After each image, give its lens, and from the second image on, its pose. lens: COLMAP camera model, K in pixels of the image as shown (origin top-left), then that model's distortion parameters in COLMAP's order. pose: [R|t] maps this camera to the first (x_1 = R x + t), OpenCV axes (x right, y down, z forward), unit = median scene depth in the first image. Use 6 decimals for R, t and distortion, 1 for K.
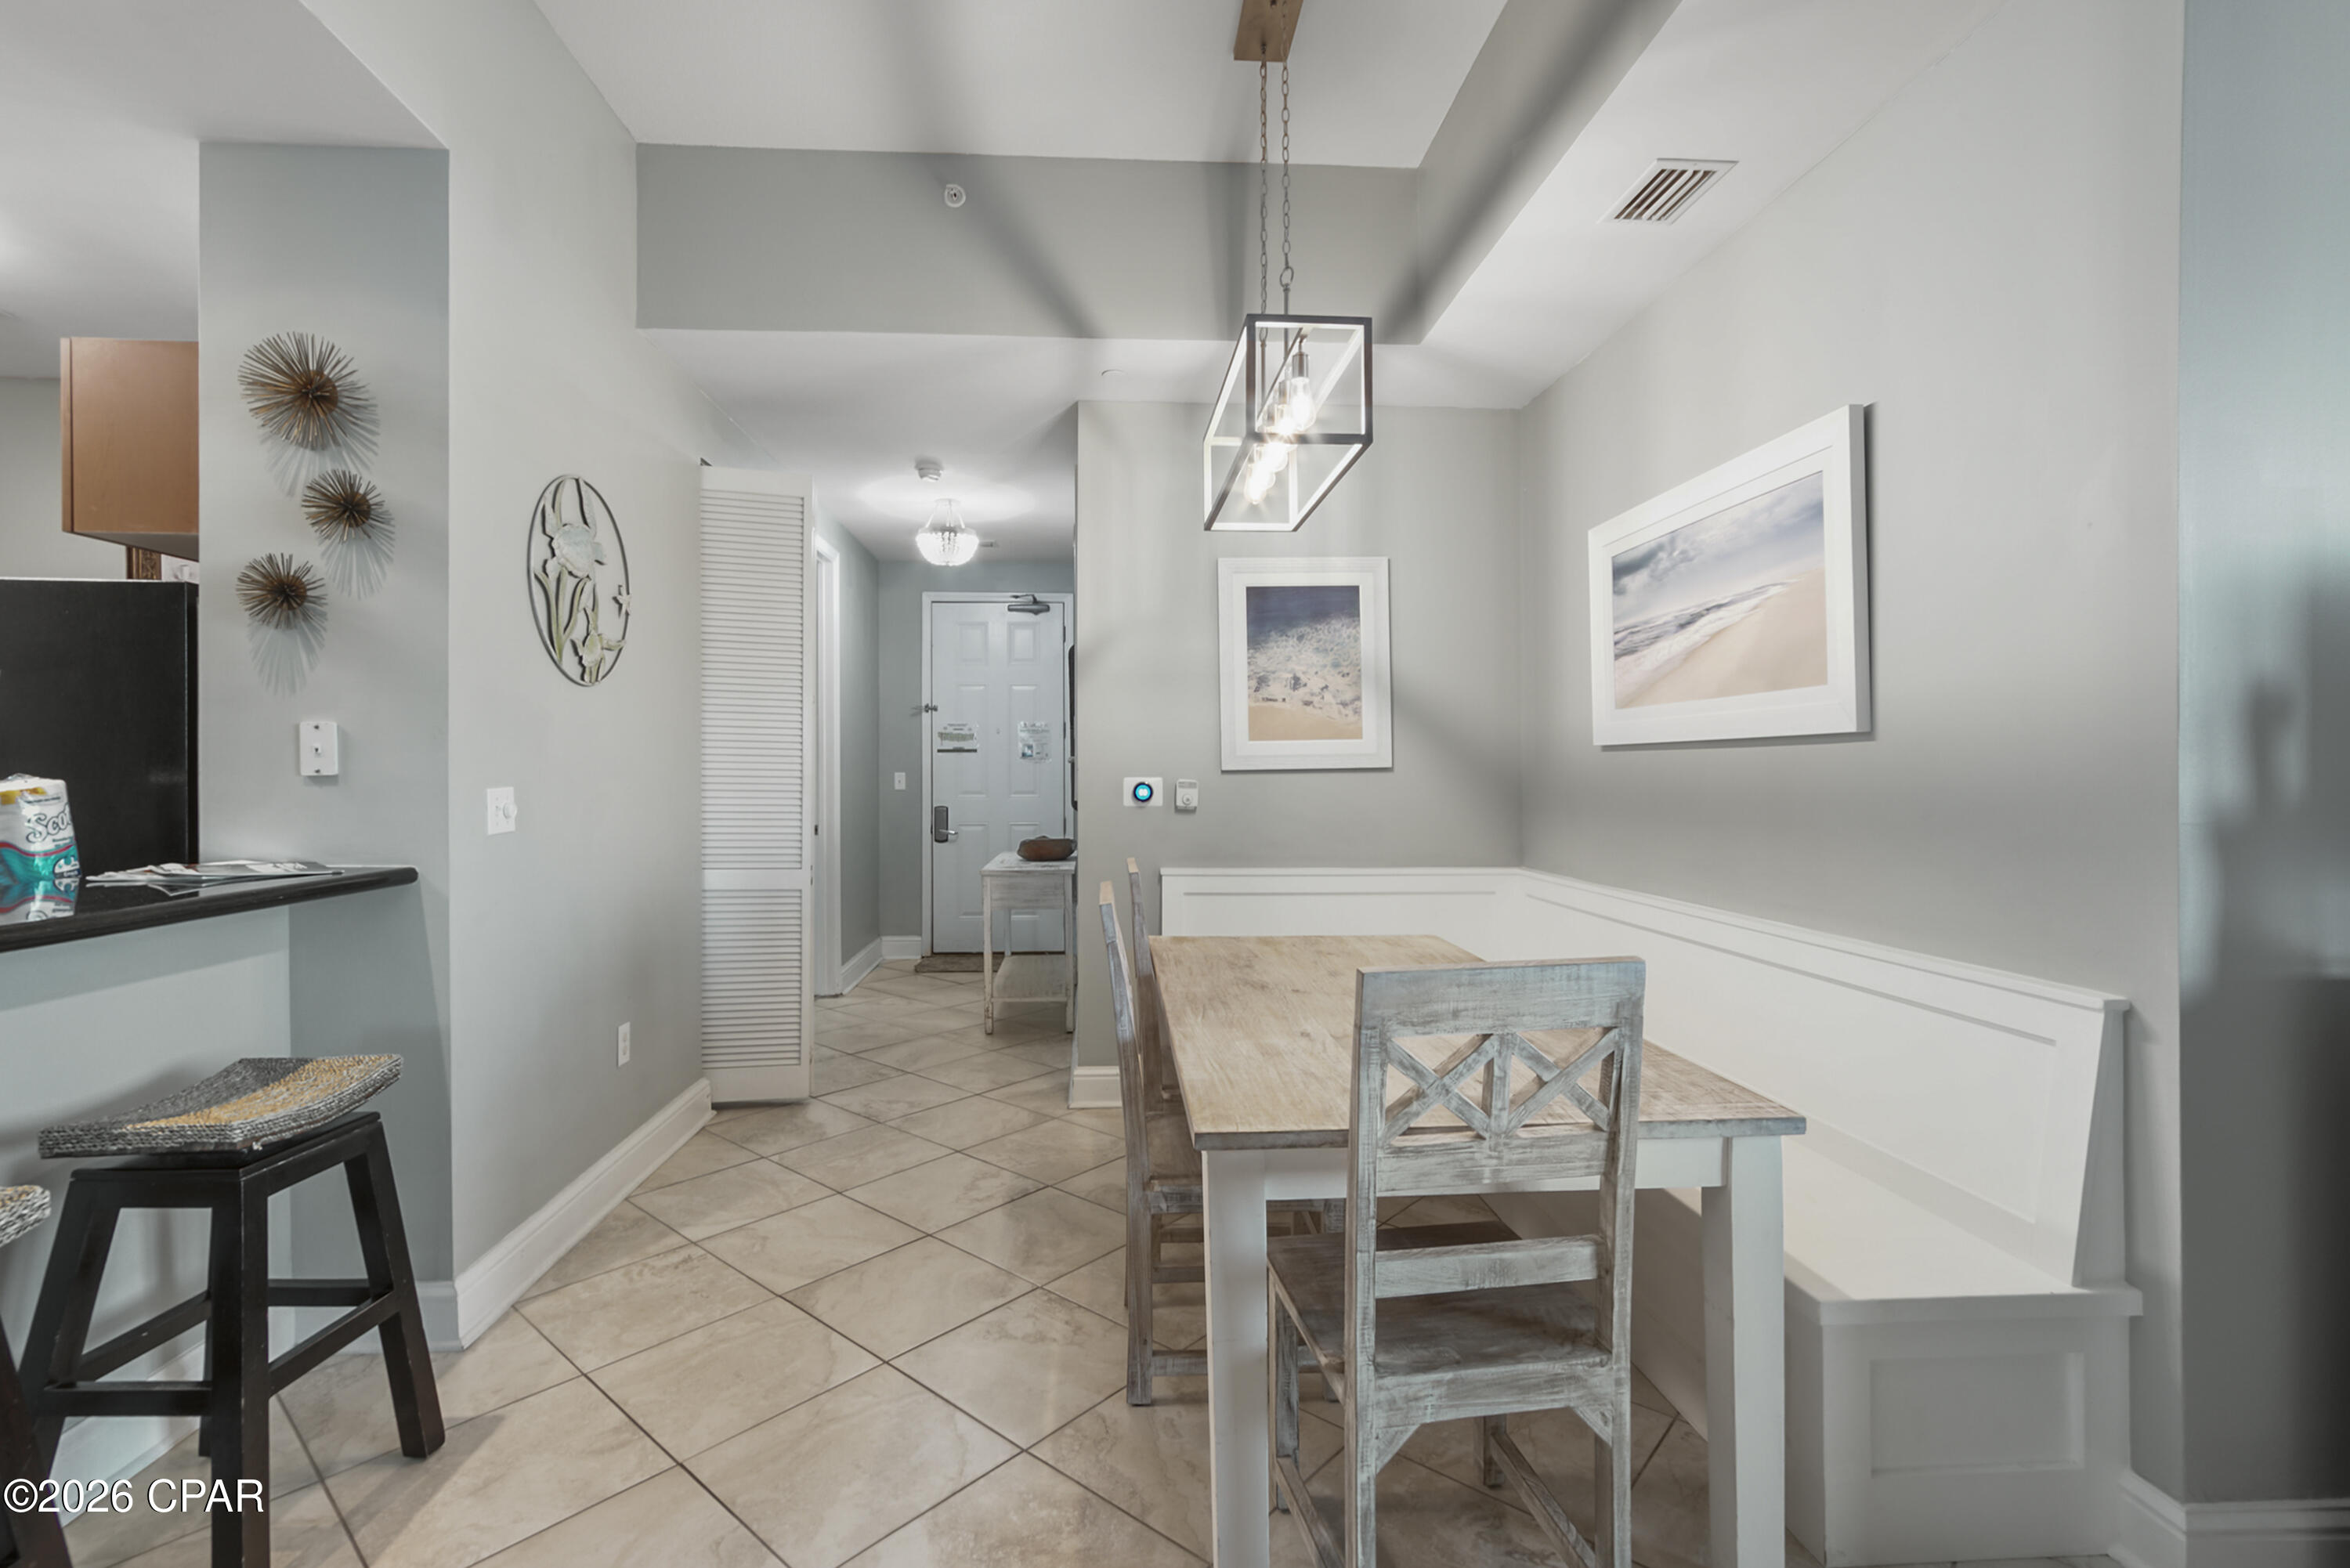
lens RADIAL K [[1073.7, 0, 1156.8], [0, 1073.7, 763.9], [0, 0, 1]] dist [-0.011031, 0.003130]
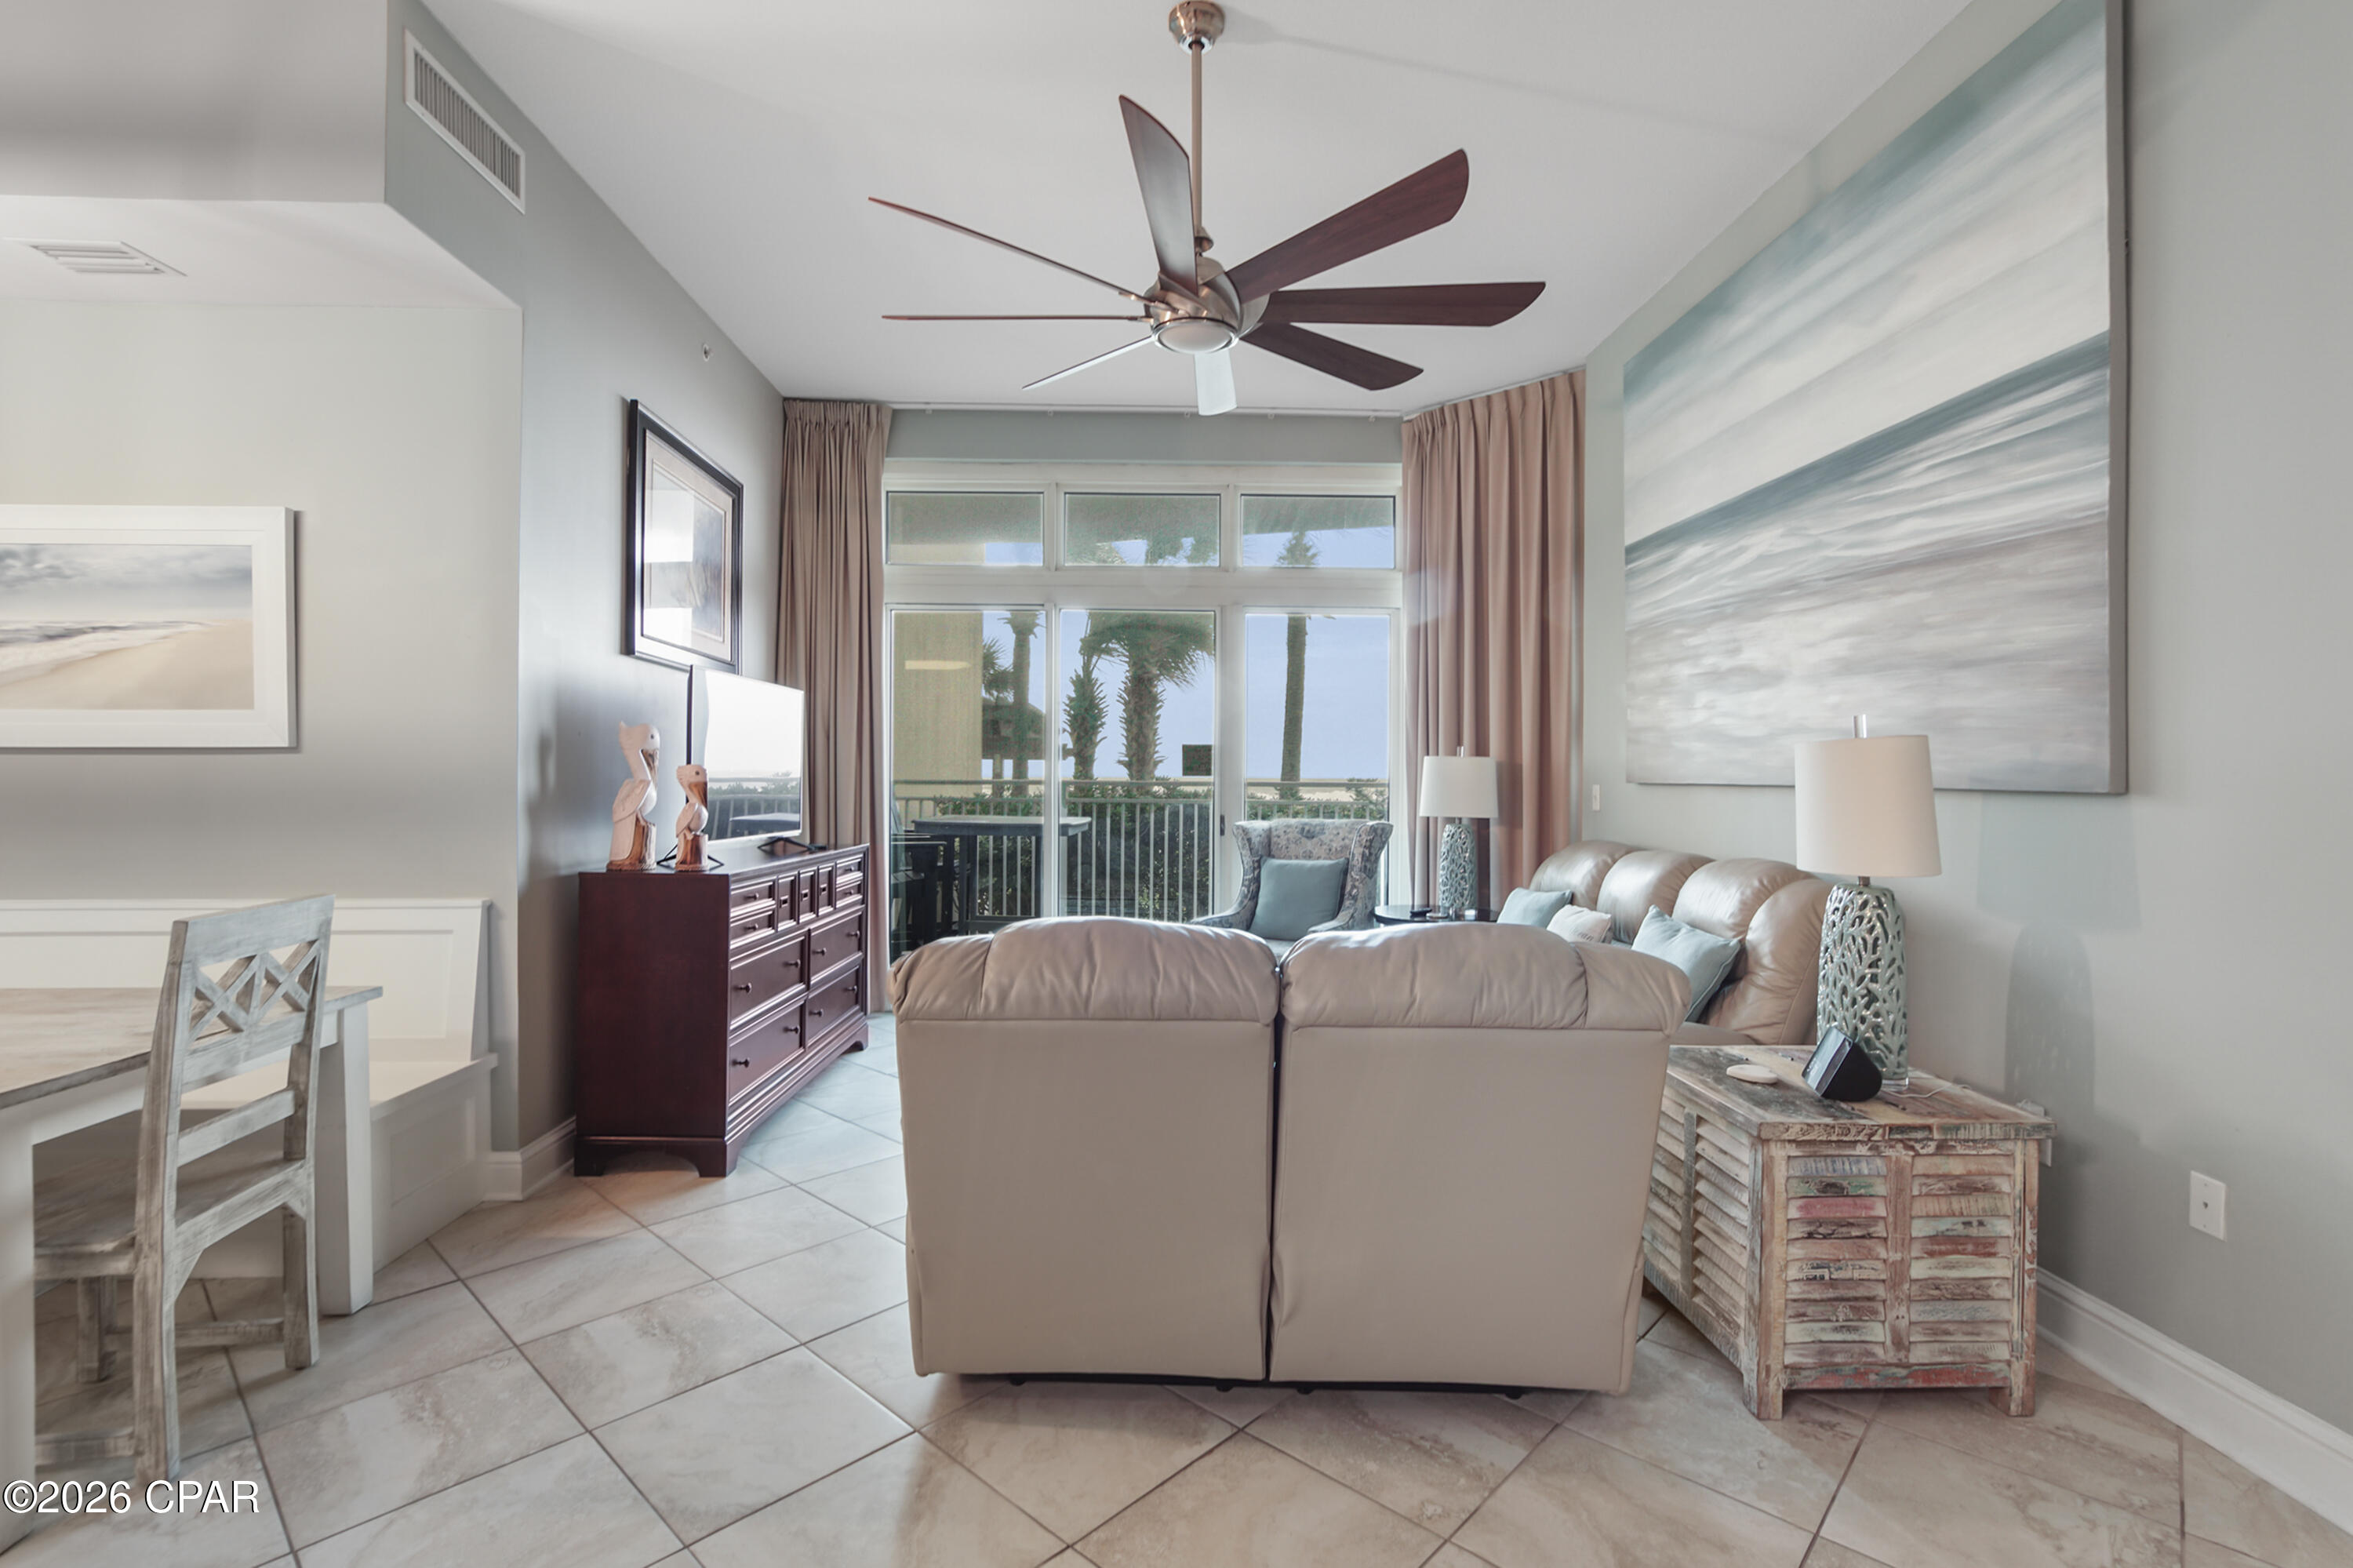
lens RADIAL K [[1075.2, 0, 1160.7], [0, 1075.2, 778.7], [0, 0, 1]] dist [-0.011031, 0.003130]
pose [[0.037644, -0.001148, 0.999291, -0.598745], [-0.006707, 0.999977, 0.001401, 0.001528], [-0.999269, -0.006755, 0.037635, -0.152695]]
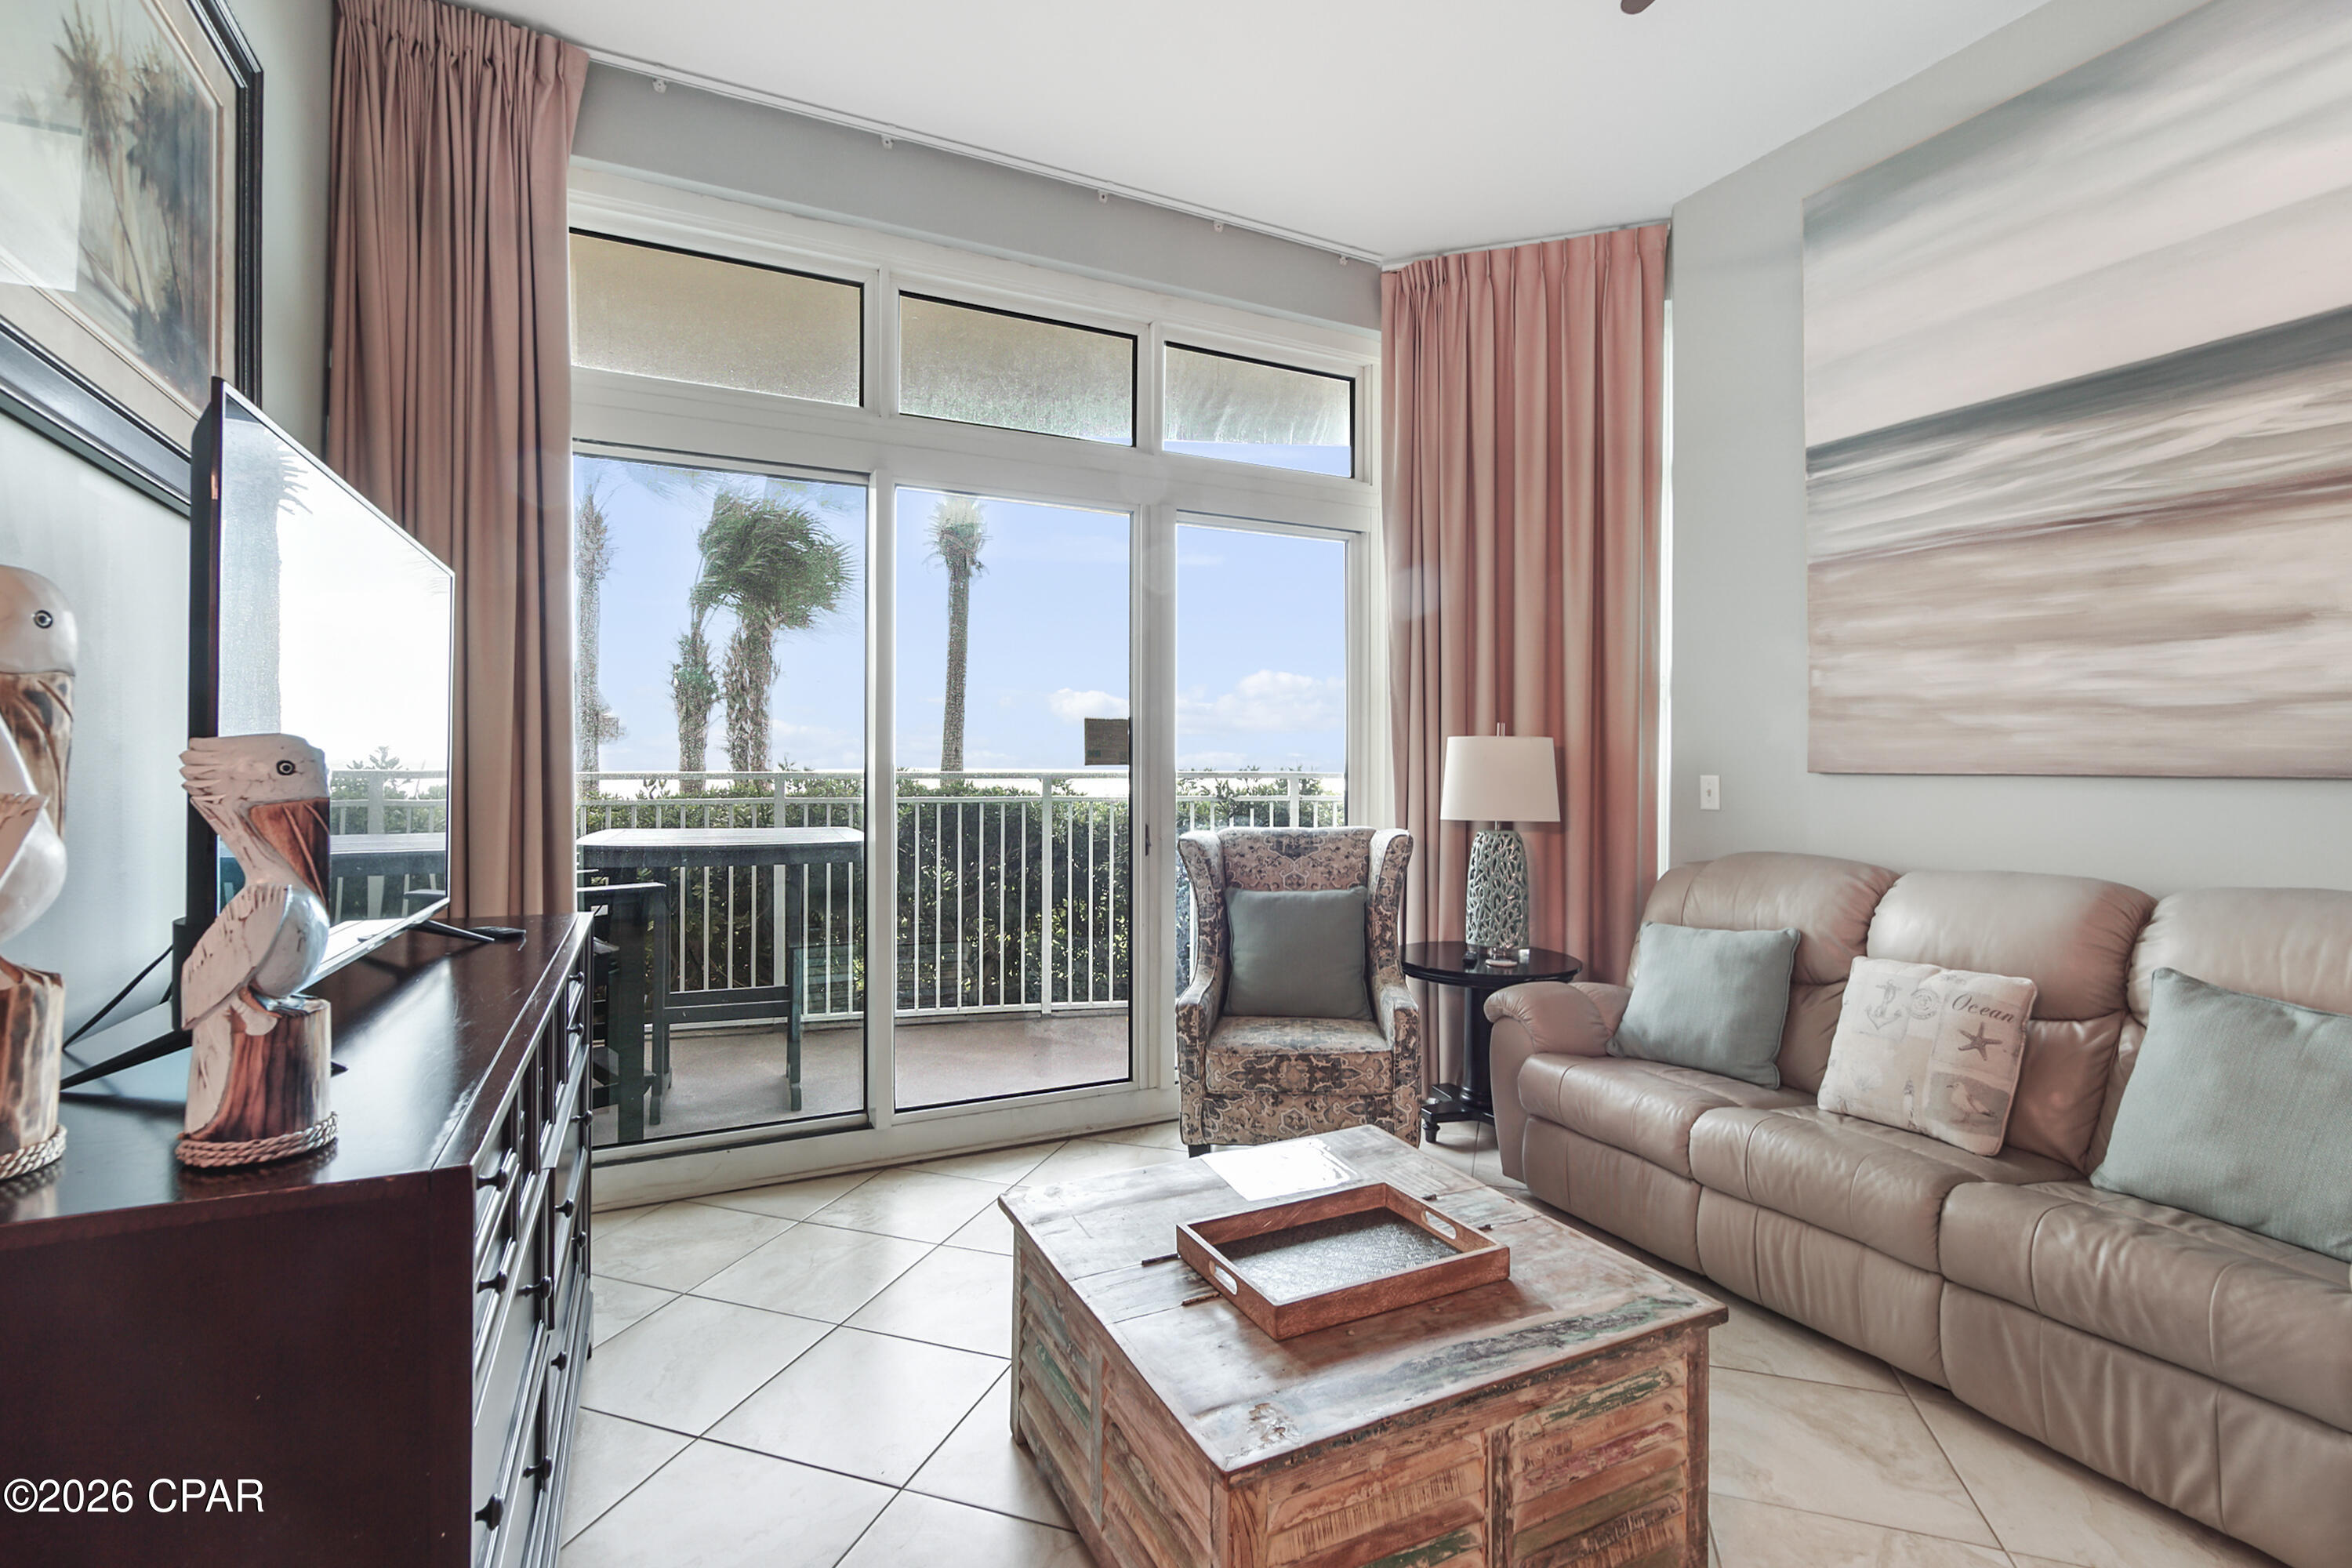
lens RADIAL K [[1074.7, 0, 1162.9], [0, 1074.7, 763.9], [0, 0, 1]] dist [-0.011031, 0.003130]
pose [[-0.381194, 0.000799, 0.924495, 0.301061], [-0.002196, 0.999996, -0.001770, -0.001001], [-0.924492, -0.002705, -0.381191, 0.351011]]
